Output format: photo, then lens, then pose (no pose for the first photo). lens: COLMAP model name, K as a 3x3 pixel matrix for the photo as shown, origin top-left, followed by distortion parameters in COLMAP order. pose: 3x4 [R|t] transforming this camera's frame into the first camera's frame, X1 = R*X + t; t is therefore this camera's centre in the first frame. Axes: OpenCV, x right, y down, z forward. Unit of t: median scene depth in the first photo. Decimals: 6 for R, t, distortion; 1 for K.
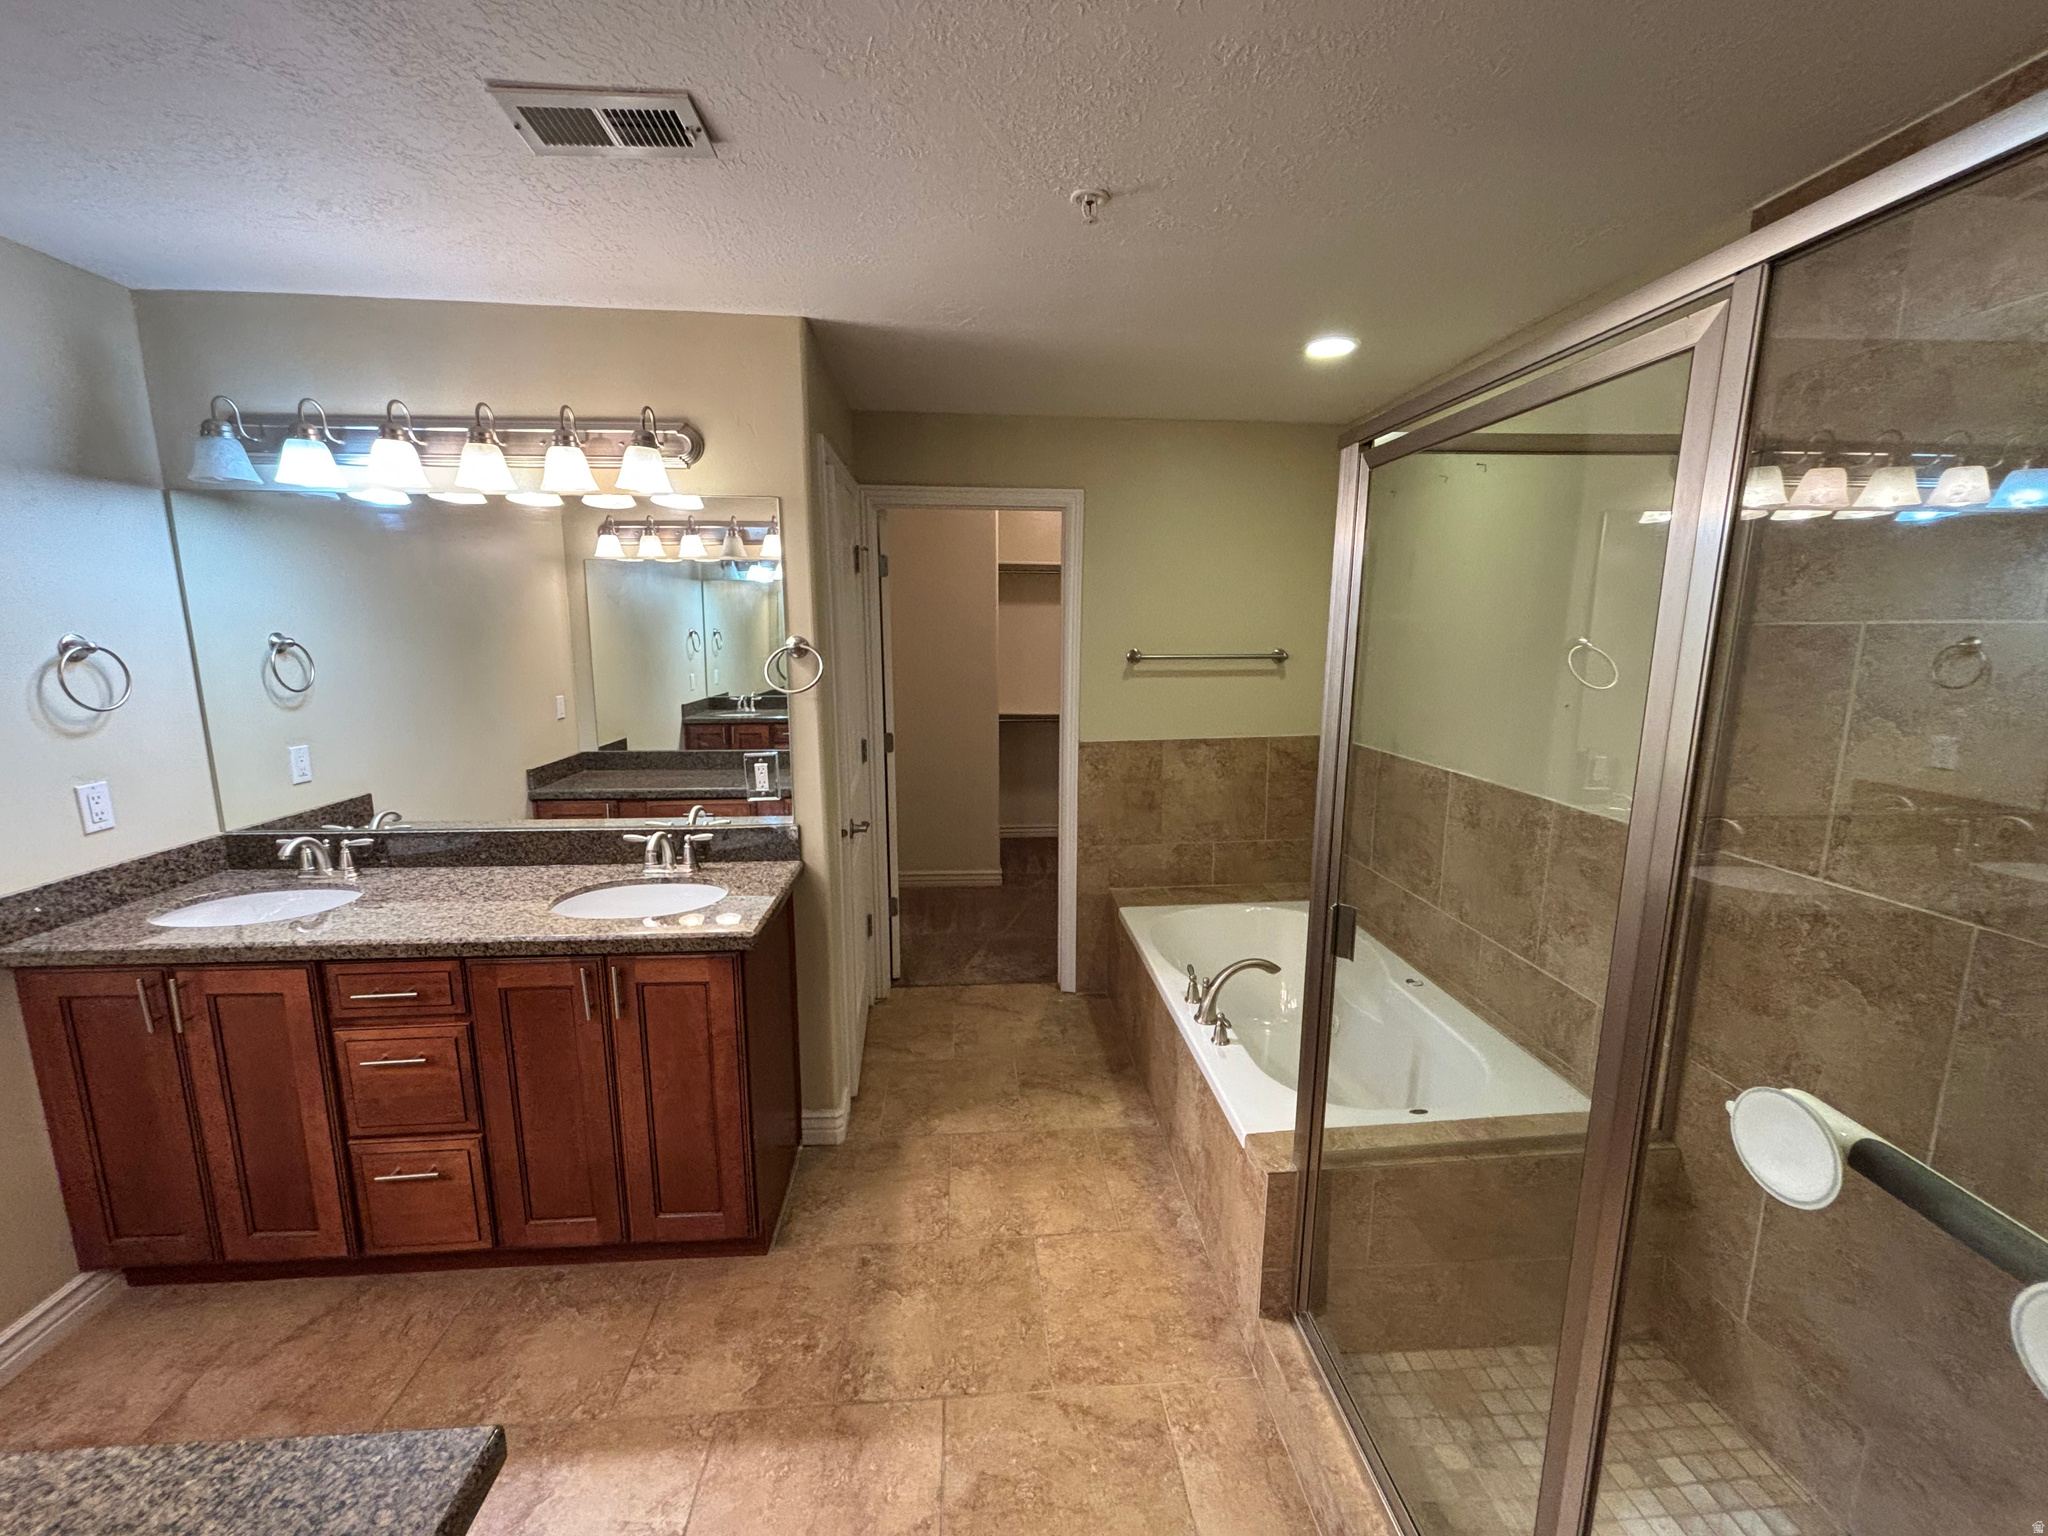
lens RADIAL K [[822.7, 0, 1023.8], [0, 822.7, 765.4], [0, 0, 1]] dist [-0.001826, -0.000052]
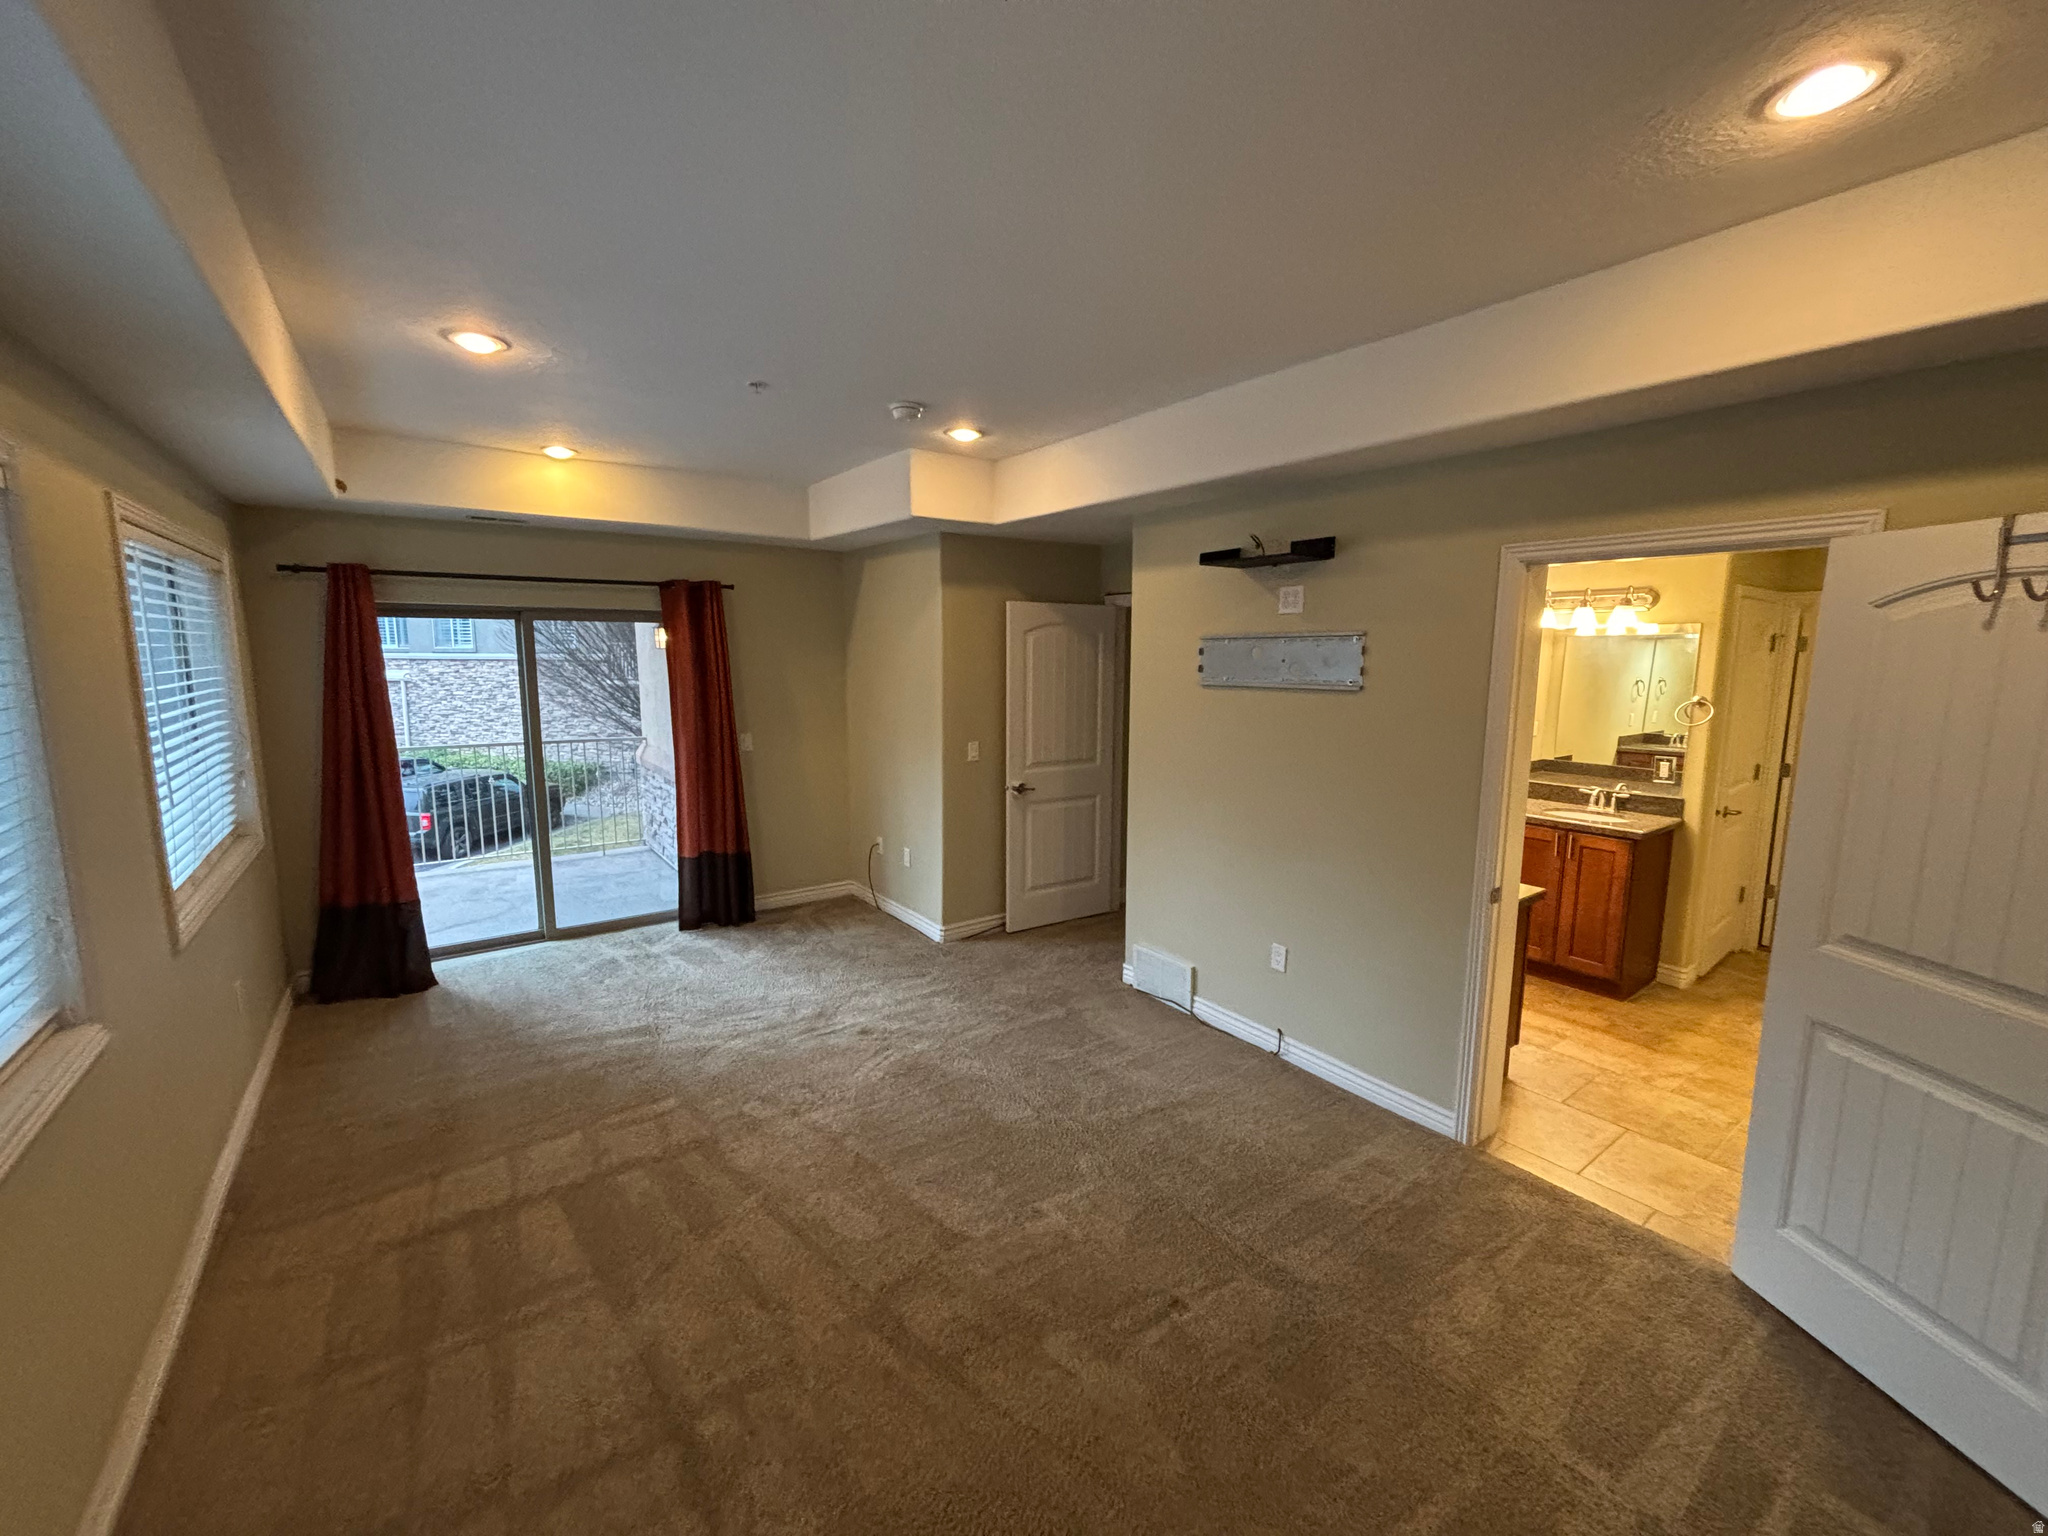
lens RADIAL K [[822.7, 0, 1023.8], [0, 822.7, 770.5], [0, 0, 1]] dist [-0.001826, -0.000052]
pose [[0.524570, 0.116922, -0.843301, 0.512867], [-0.145784, 0.988231, 0.046332, 0.148068], [0.838793, 0.098635, 0.535441, -1.273432]]
